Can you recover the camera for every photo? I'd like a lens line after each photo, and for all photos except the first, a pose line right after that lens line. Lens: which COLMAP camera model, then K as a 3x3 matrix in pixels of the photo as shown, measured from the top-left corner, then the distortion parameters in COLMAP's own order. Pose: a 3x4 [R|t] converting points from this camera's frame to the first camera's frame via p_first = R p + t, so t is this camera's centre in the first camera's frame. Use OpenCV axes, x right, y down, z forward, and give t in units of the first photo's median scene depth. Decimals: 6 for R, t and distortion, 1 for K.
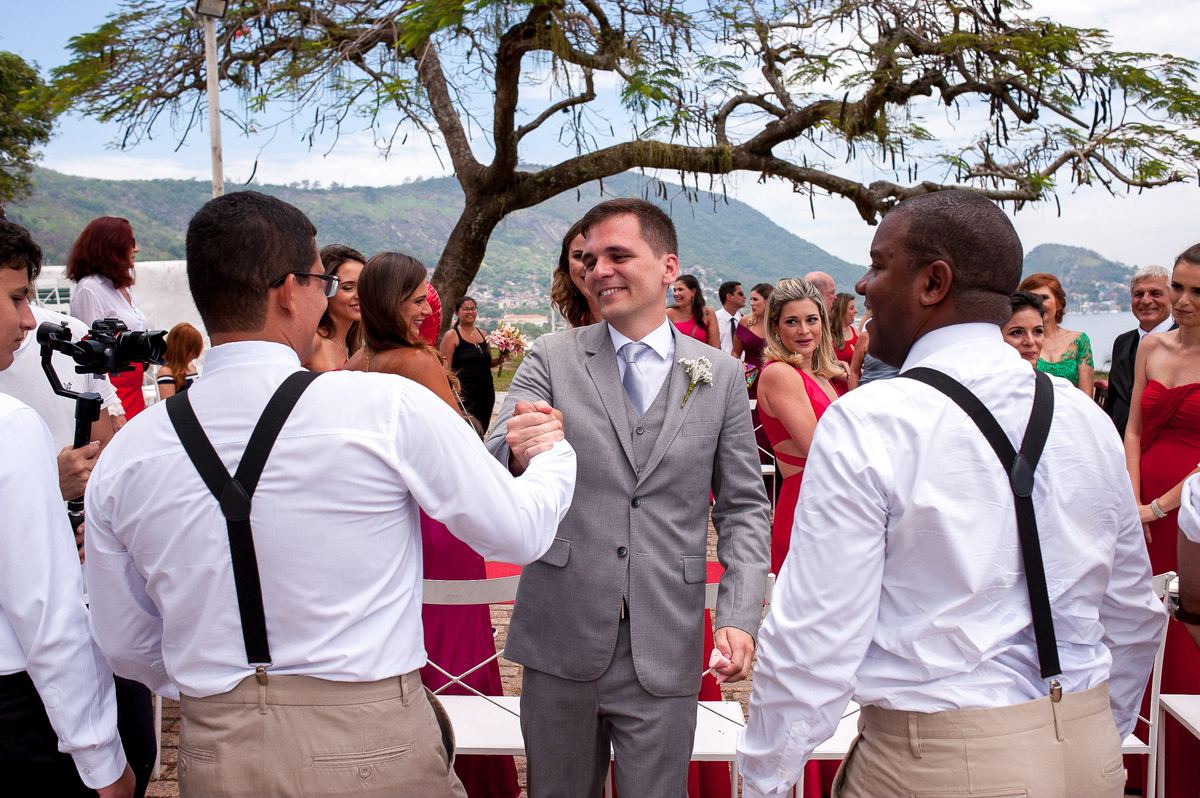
lens RADIAL K [[1227.9, 0, 602.1], [0, 1227.9, 396.3], [0, 0, 1]] dist [-0.064464, 0.000000]
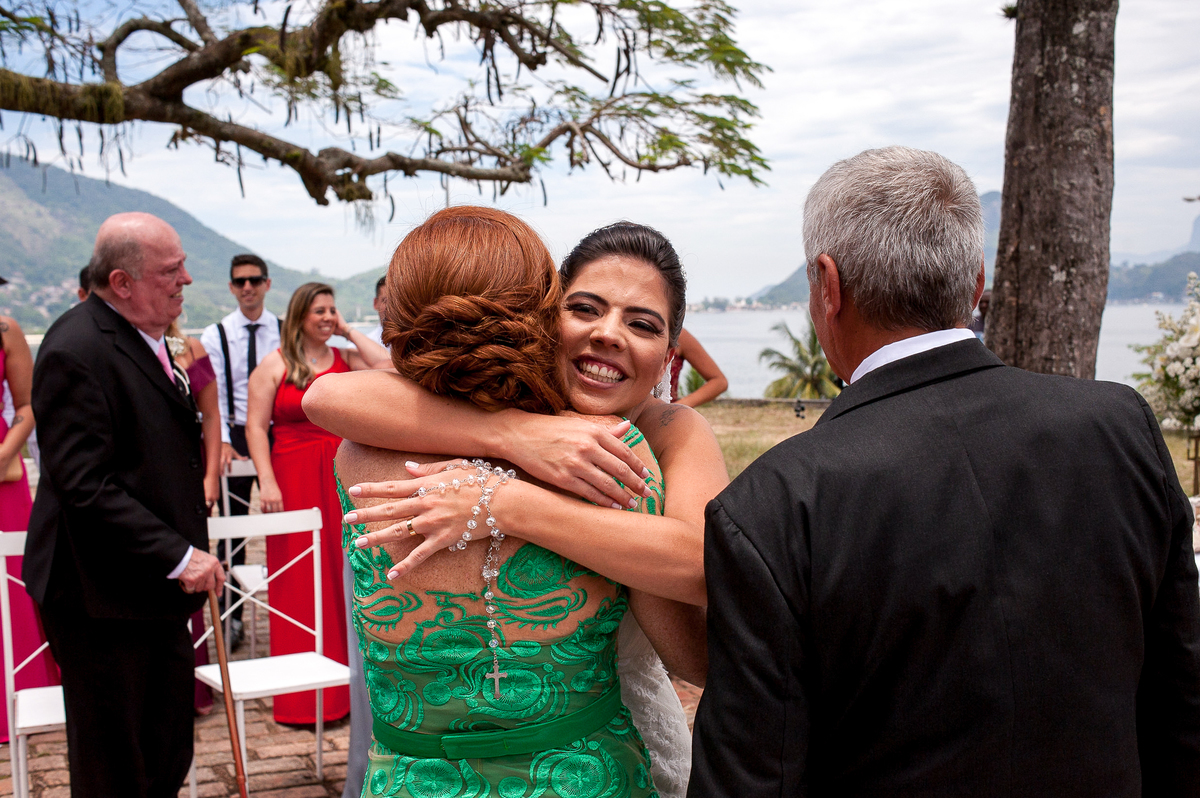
lens RADIAL K [[1227.9, 0, 601.0], [0, 1227.9, 396.4], [0, 0, 1]] dist [-0.064464, 0.000000]
pose [[0.899796, -0.024432, 0.435625, 0.045043], [0.026631, 0.999645, 0.001057, -0.018773], [-0.435496, 0.010651, 0.900127, 0.252153]]
